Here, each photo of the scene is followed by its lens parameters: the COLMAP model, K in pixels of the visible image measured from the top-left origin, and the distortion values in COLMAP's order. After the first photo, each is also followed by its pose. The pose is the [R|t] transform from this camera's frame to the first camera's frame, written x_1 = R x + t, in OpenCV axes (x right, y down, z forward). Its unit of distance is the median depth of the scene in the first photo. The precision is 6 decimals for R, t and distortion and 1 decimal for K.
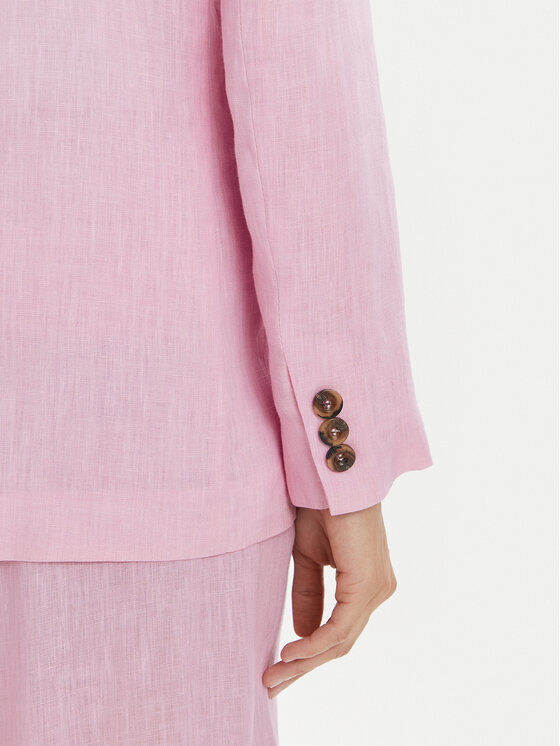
lens RADIAL K [[1299.4, 0, 280.1], [0, 1299.4, 372.4], [0, 0, 1]] dist [0.021399, 0.000000]
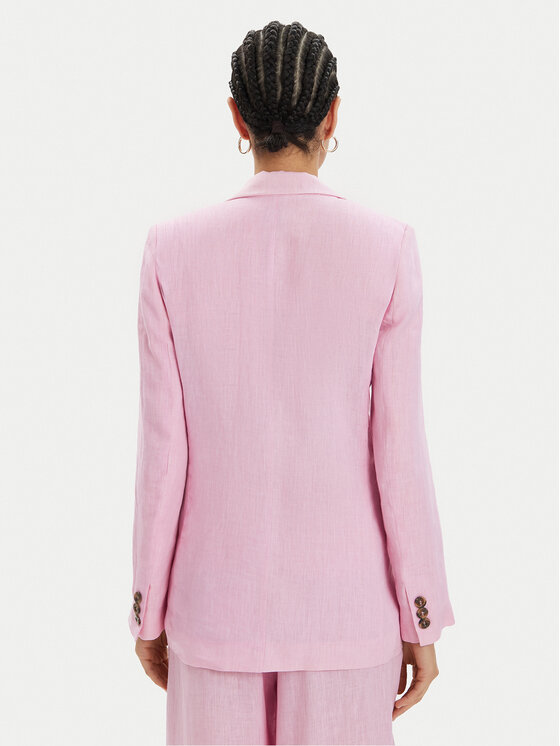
lens RADIAL K [[952.5, 0, 280.1], [0, 952.5, 373.8], [0, 0, 1]] dist [0.002076, 0.000000]
pose [[0.989507, 0.001729, 0.144474, -0.517169], [0.015940, 0.992518, -0.121052, -0.202989], [-0.143602, 0.122085, 0.982076, -0.880893]]
